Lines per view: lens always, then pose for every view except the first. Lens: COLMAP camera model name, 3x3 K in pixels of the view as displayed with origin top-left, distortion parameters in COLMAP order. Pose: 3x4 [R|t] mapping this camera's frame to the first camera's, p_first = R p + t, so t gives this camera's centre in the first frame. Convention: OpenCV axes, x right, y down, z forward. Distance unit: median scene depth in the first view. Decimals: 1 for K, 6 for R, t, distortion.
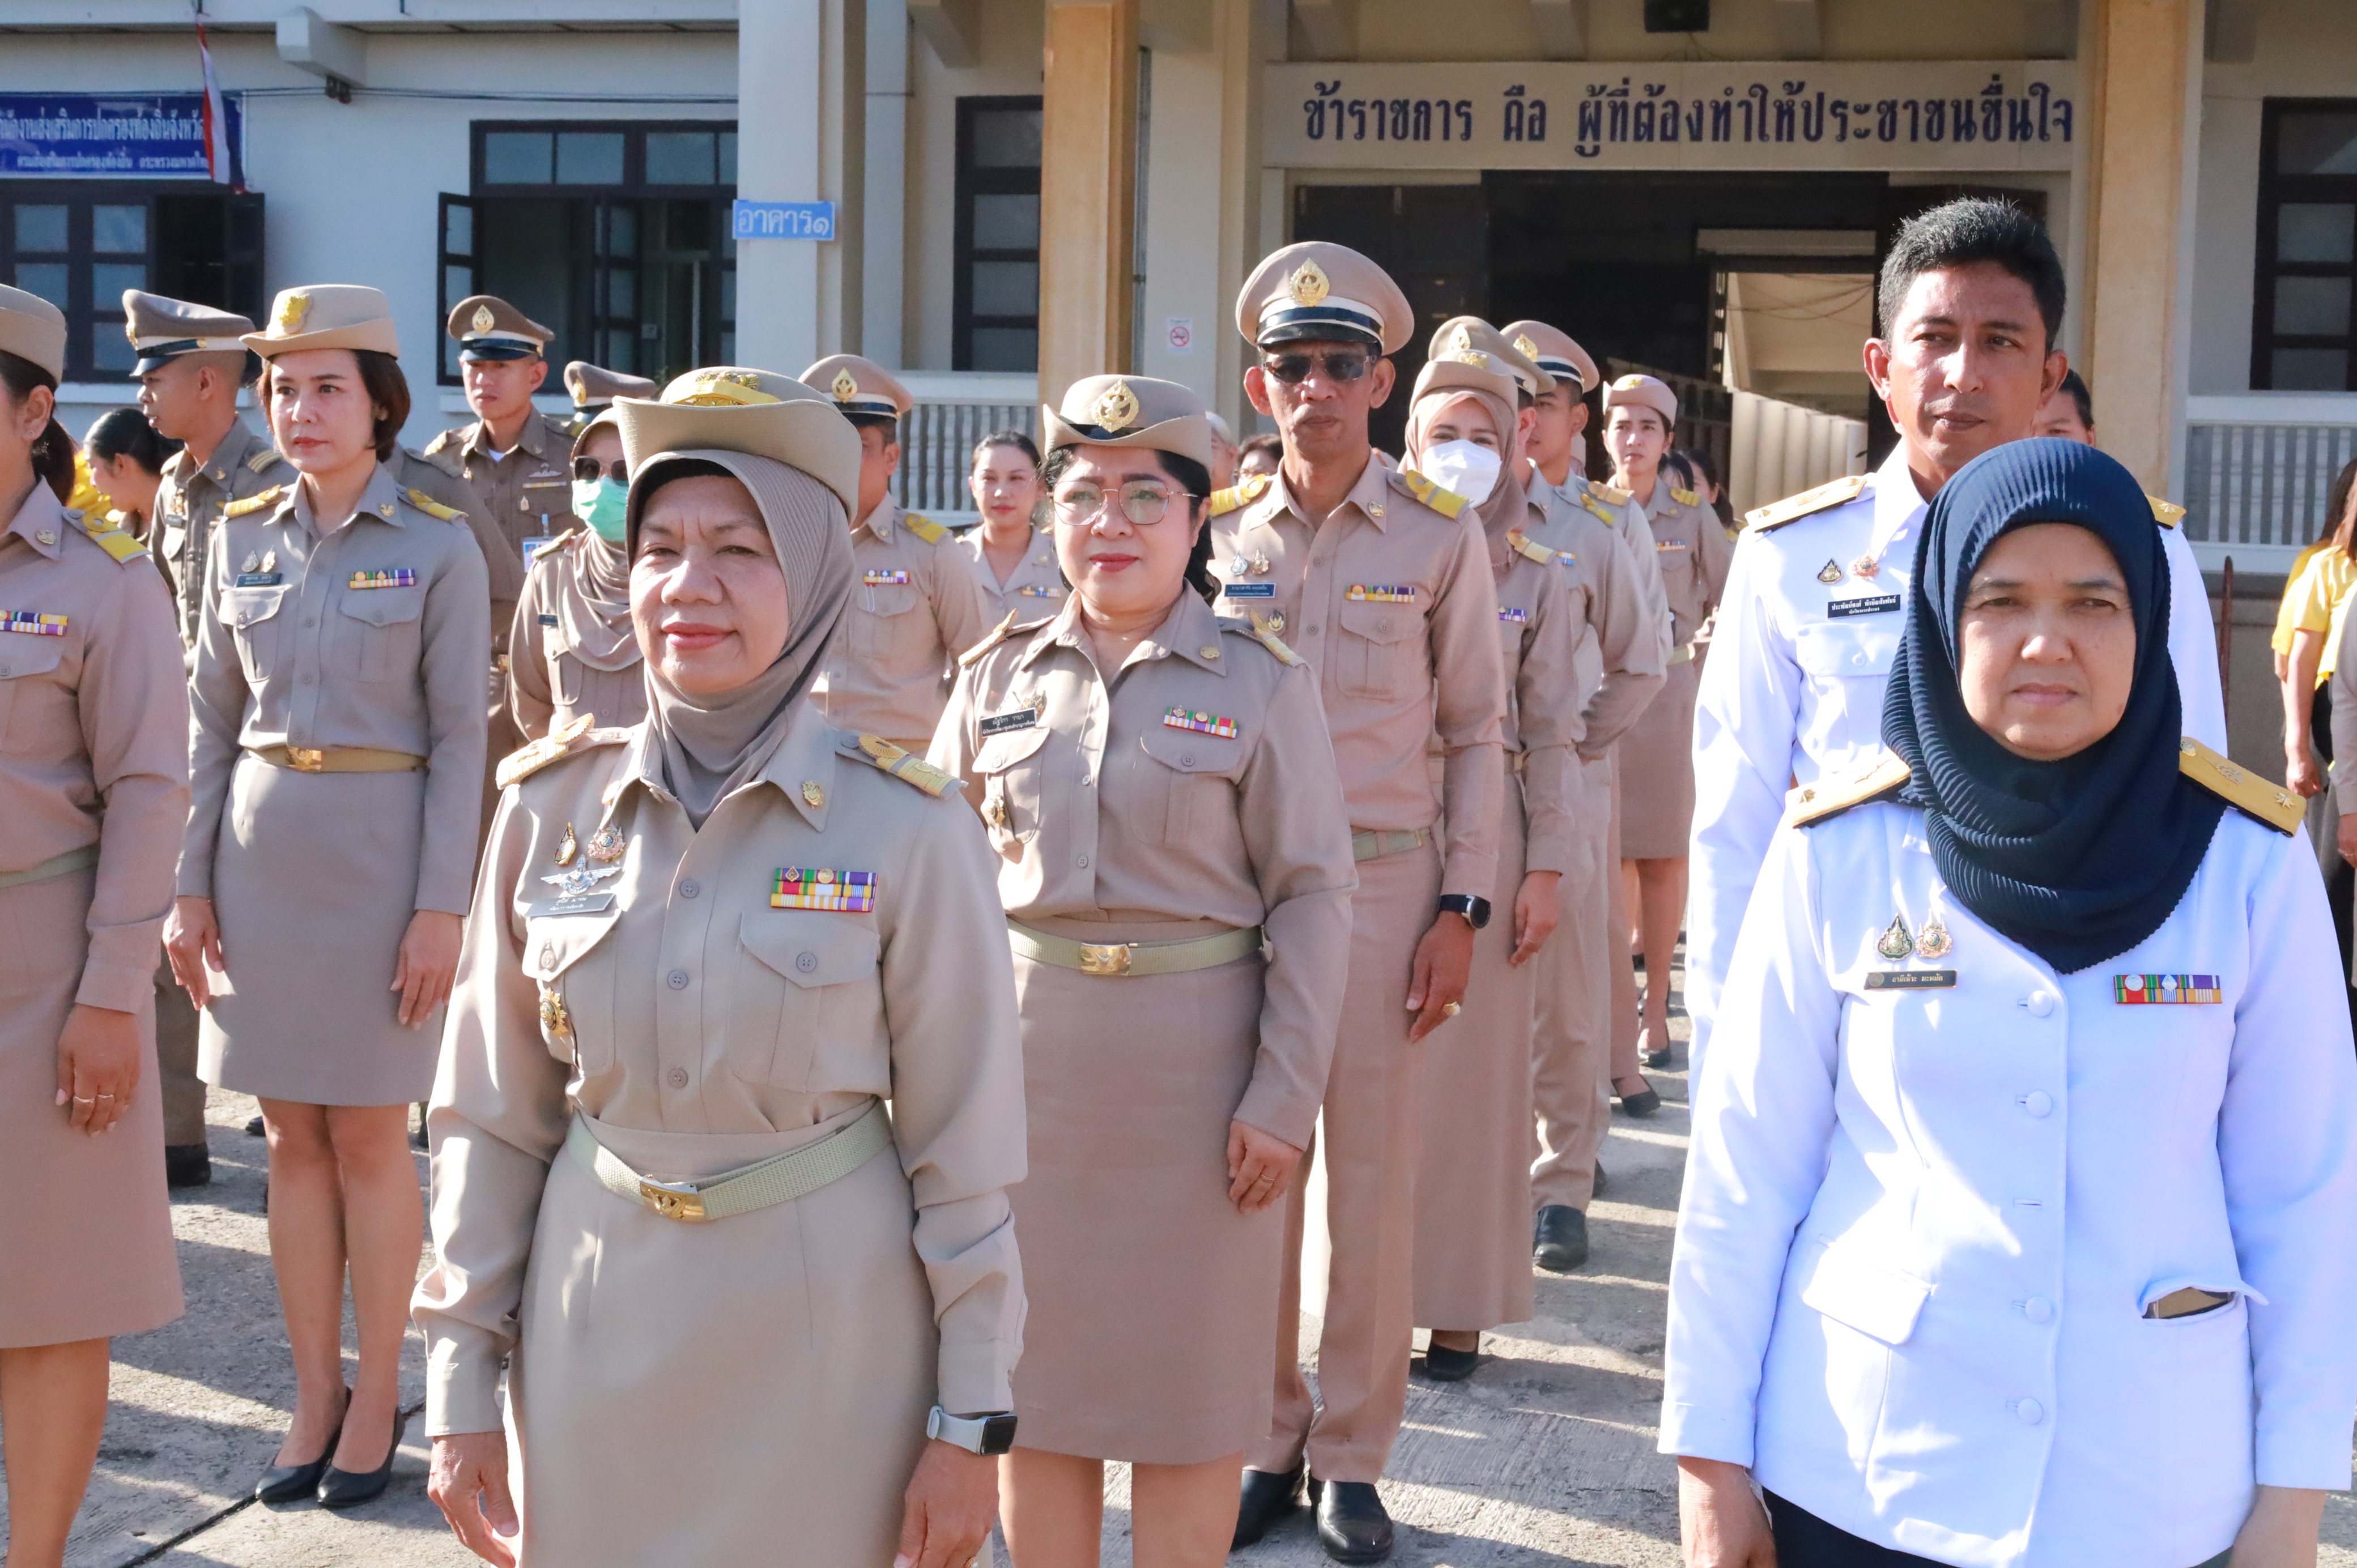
lens RADIAL K [[3762.5, 0, 1178.8], [0, 3762.5, 784.0], [0, 0, 1]] dist [-0.034241, 0.016346]
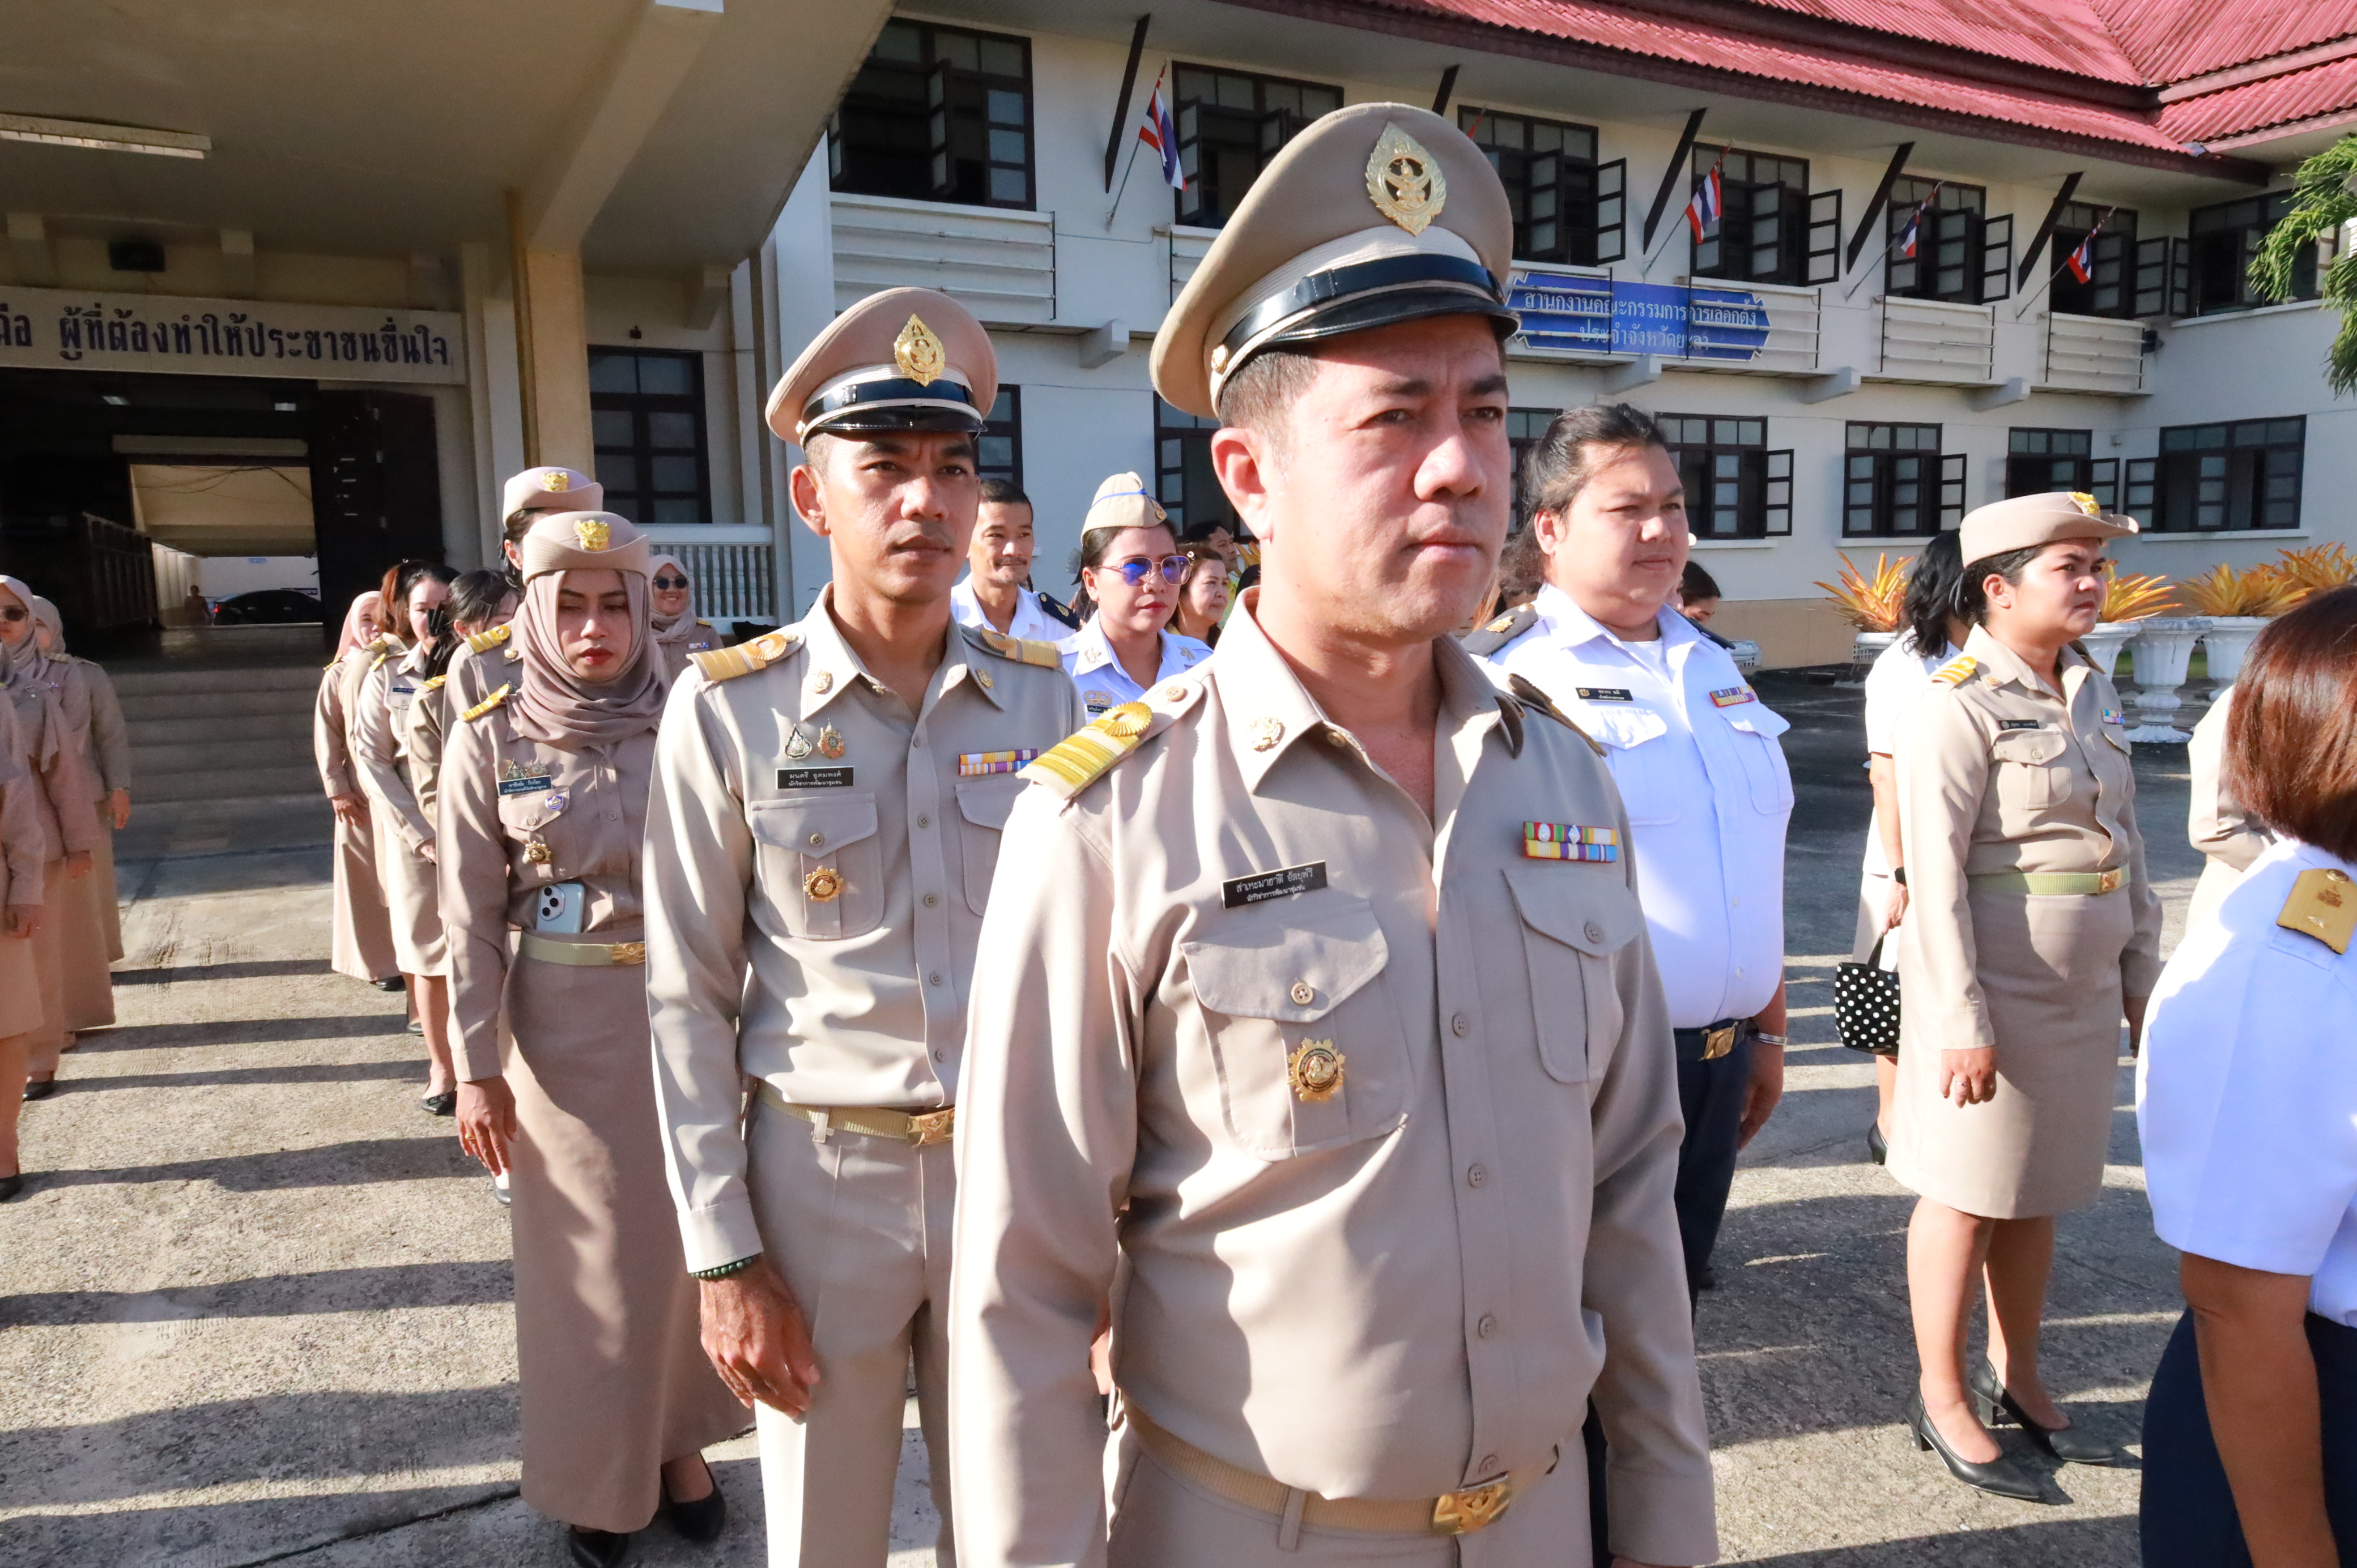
lens RADIAL K [[1602.6, 0, 1205.1], [0, 1602.6, 783.3], [0, 0, 1]] dist [0.010270, -0.012558]
pose [[0.727707, -0.121553, 0.675032, -0.004701], [0.088115, 0.992584, 0.083744, -0.026107], [-0.680205, -0.001460, 0.733021, 0.289292]]
